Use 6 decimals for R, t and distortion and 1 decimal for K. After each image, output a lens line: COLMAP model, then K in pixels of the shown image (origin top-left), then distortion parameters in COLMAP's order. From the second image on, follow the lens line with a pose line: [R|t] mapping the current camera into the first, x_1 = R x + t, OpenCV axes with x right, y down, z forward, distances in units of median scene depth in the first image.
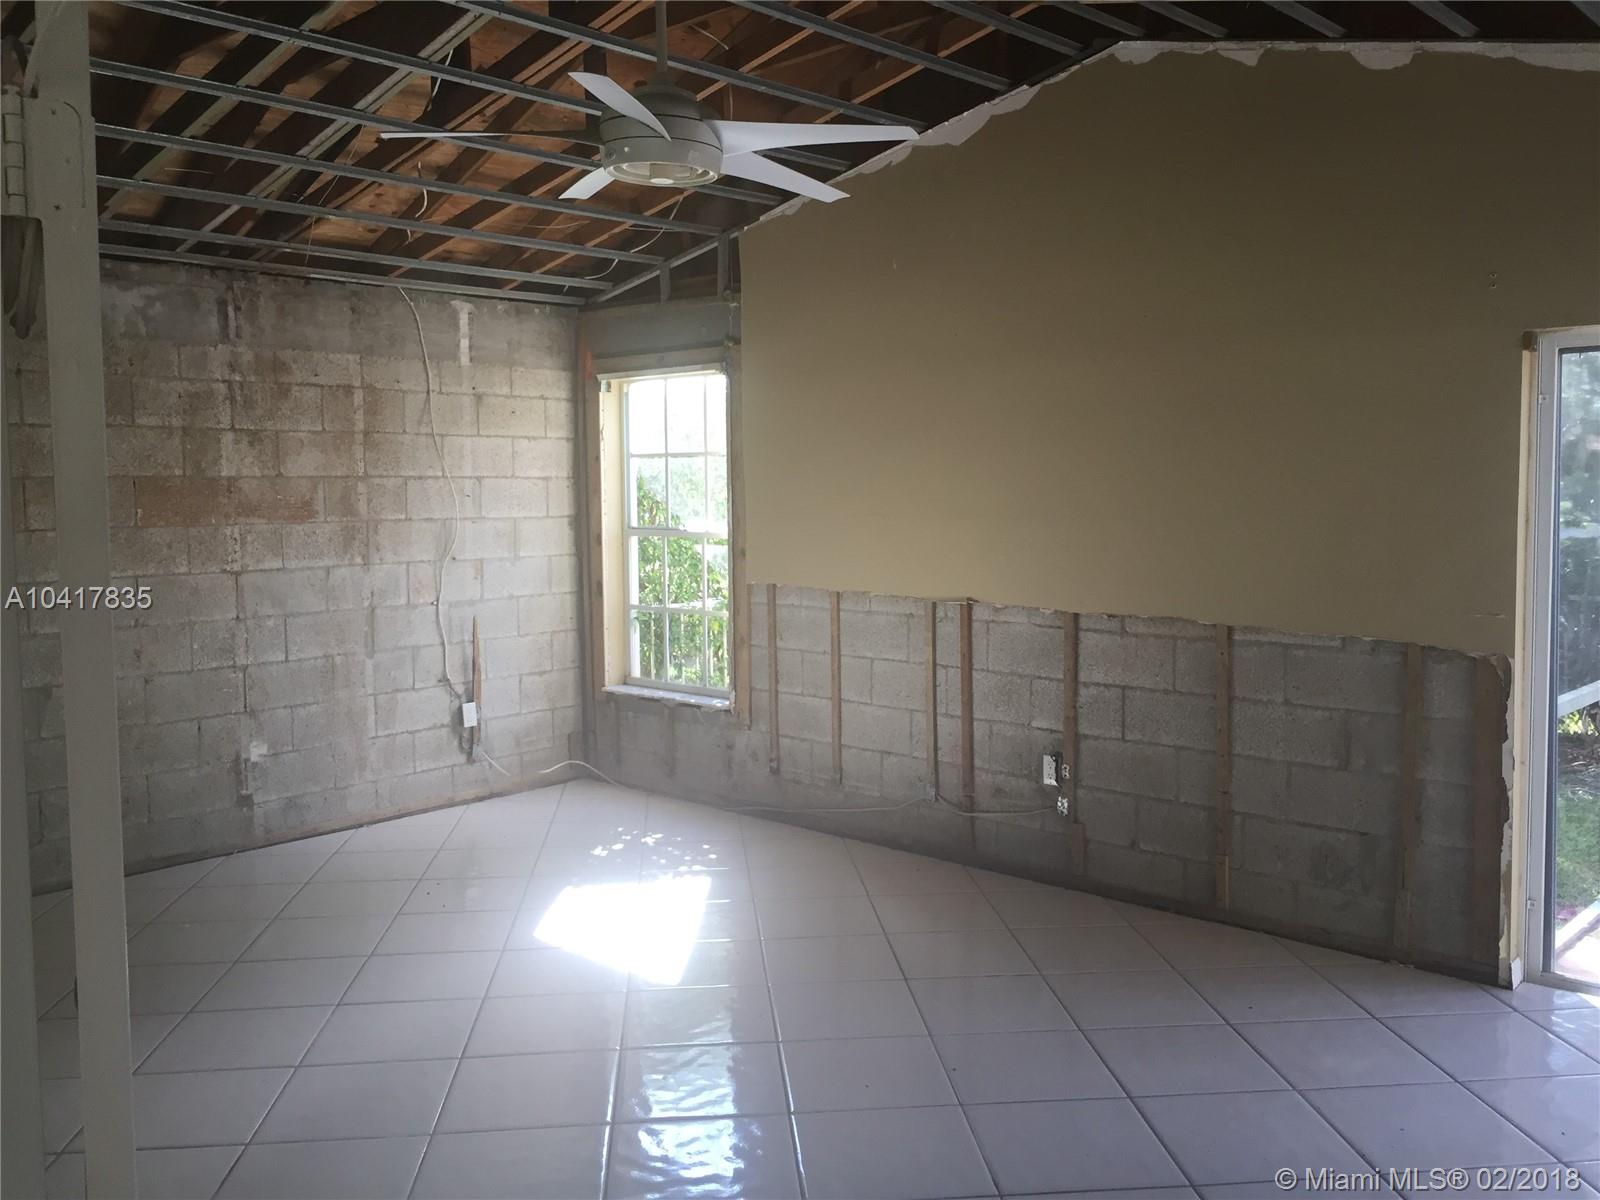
lens RADIAL K [[1385.4, 0, 808.2], [0, 1385.4, 577.9], [0, 0, 1]] dist [0.090460, -0.130241]
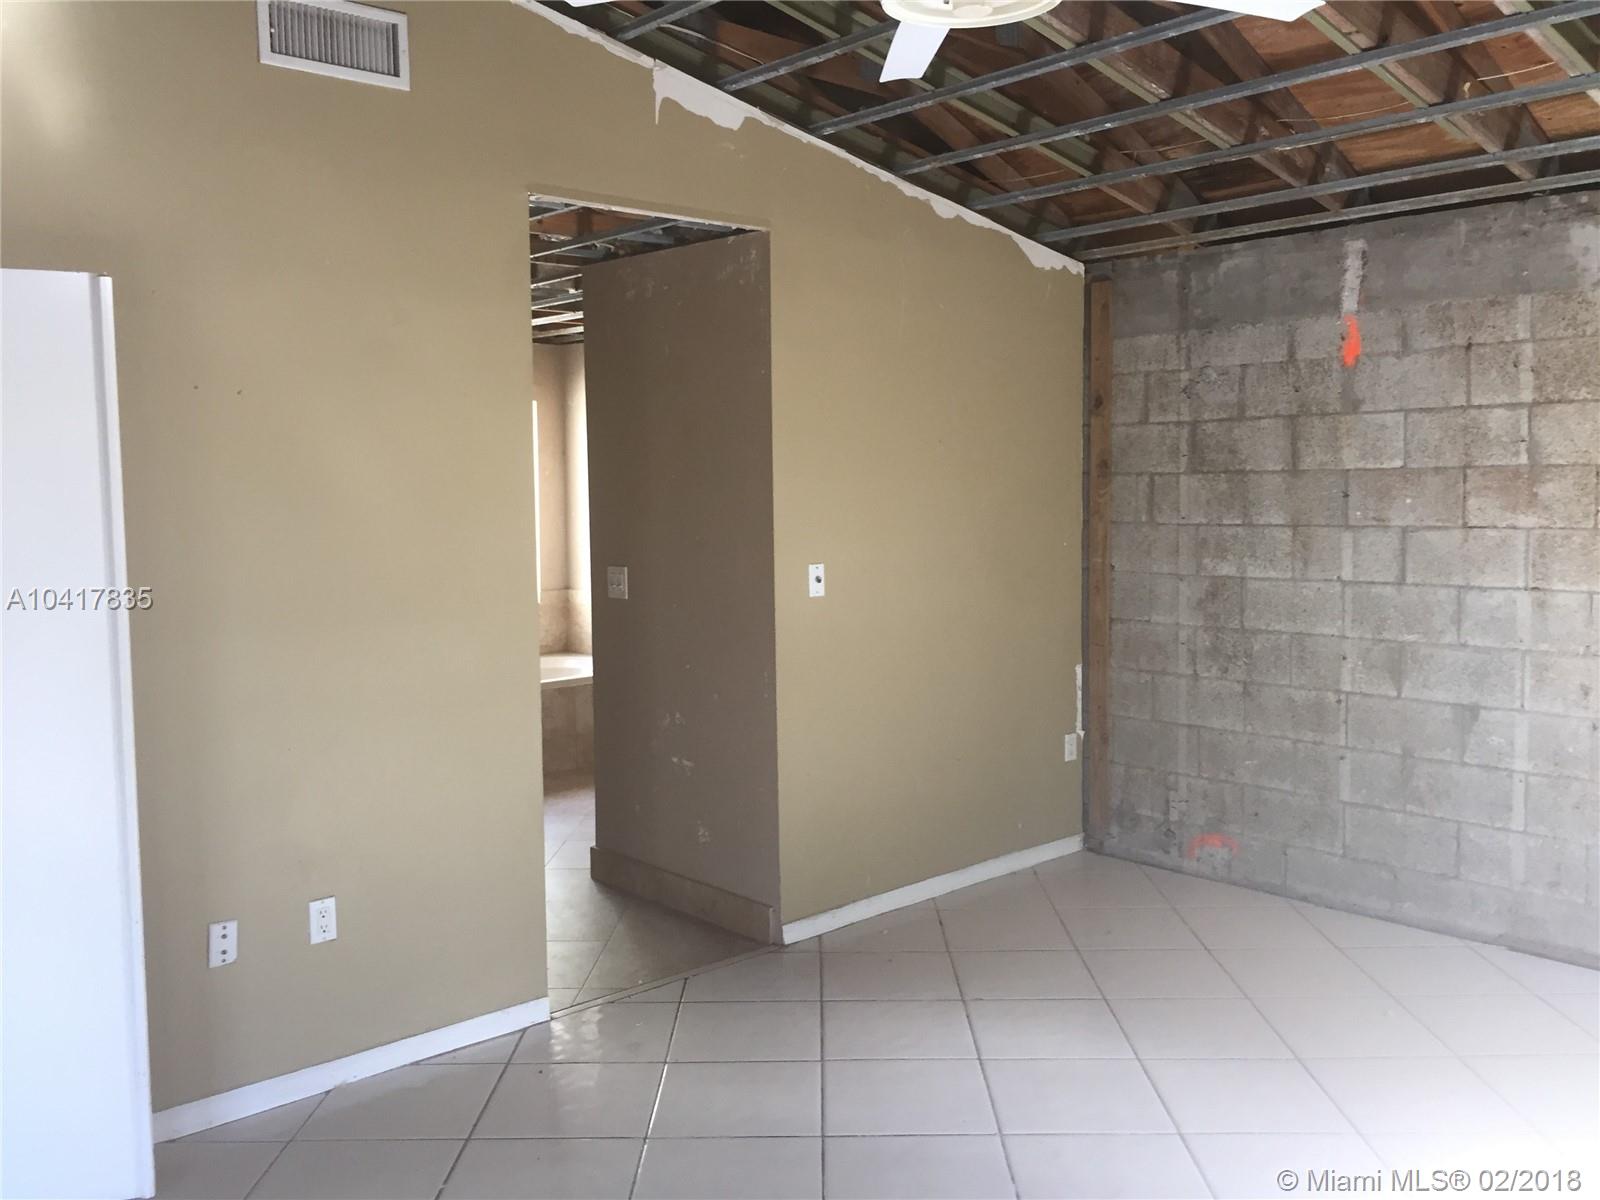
lens RADIAL K [[1385.4, 0, 808.2], [0, 1385.4, 577.9], [0, 0, 1]] dist [0.090460, -0.130241]
pose [[-0.086414, 0.093804, -0.991833, 0.353987], [-0.057948, 0.993399, 0.099001, -0.064437], [0.994573, 0.066030, -0.080407, 0.655028]]
